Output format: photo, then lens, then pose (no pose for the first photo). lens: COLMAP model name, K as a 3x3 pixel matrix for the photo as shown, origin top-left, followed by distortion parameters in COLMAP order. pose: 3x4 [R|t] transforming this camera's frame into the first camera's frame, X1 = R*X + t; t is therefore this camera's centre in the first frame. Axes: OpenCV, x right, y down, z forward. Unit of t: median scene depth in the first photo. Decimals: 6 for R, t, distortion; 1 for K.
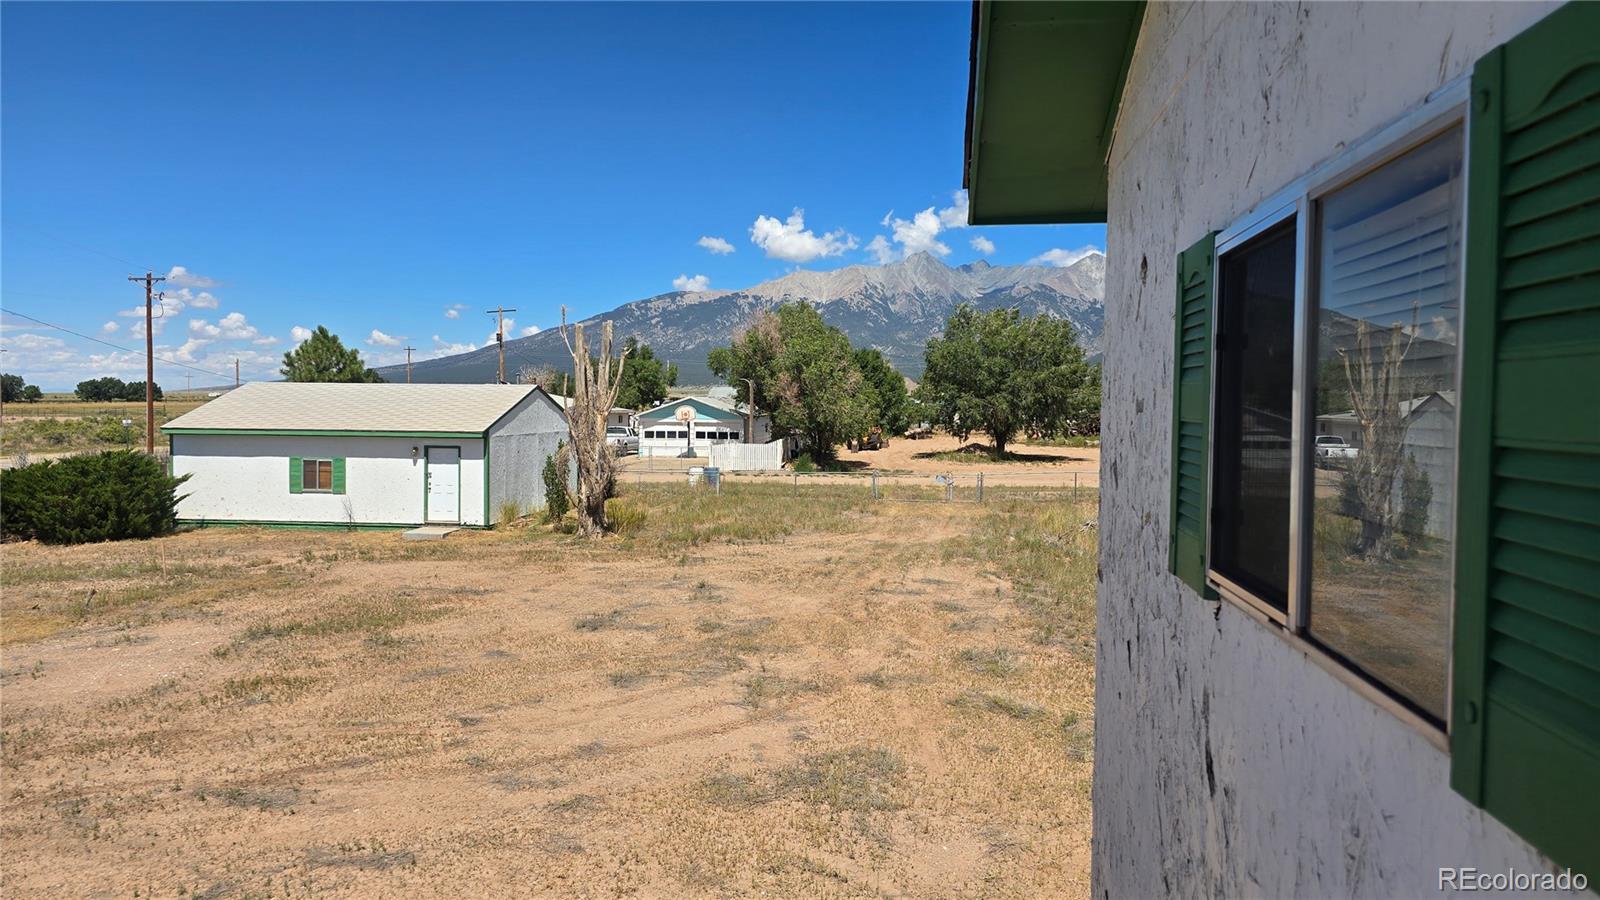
lens RADIAL K [[1050.4, 0, 790.8], [0, 1050.4, 417.3], [0, 0, 1]] dist [0.072207, -0.066711]
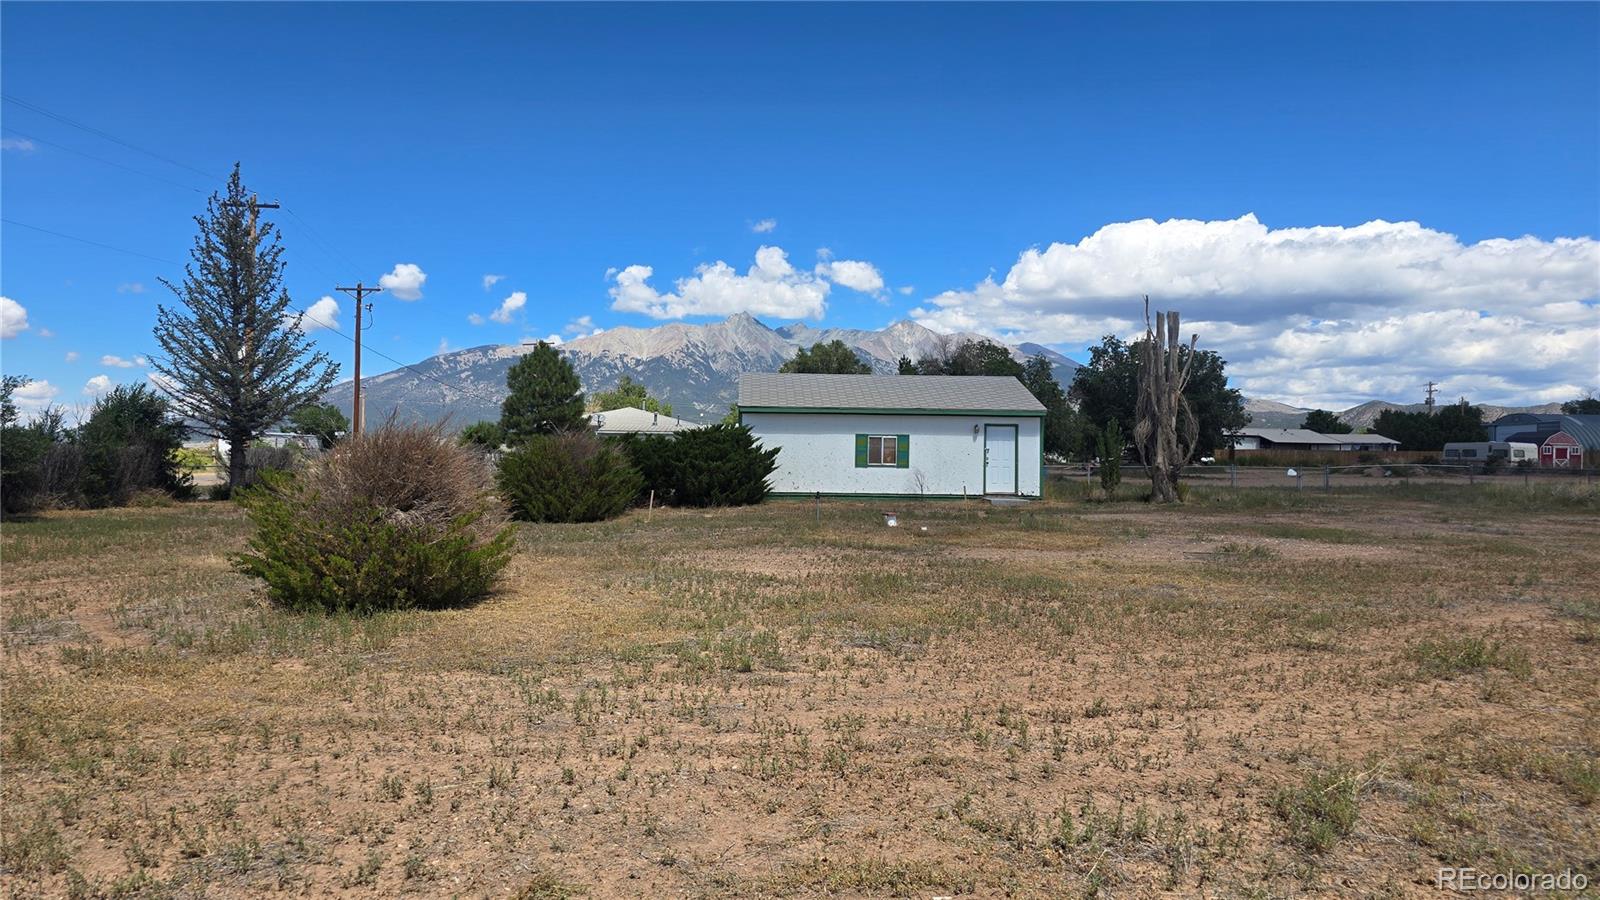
lens RADIAL K [[1050.4, 0, 780.9], [0, 1050.4, 442.7], [0, 0, 1]] dist [0.072207, -0.066711]
pose [[0.985528, 0.008986, 0.169272, -0.734920], [-0.002894, 0.999340, -0.036206, 0.086403], [-0.169485, 0.035192, 0.984904, -0.032716]]
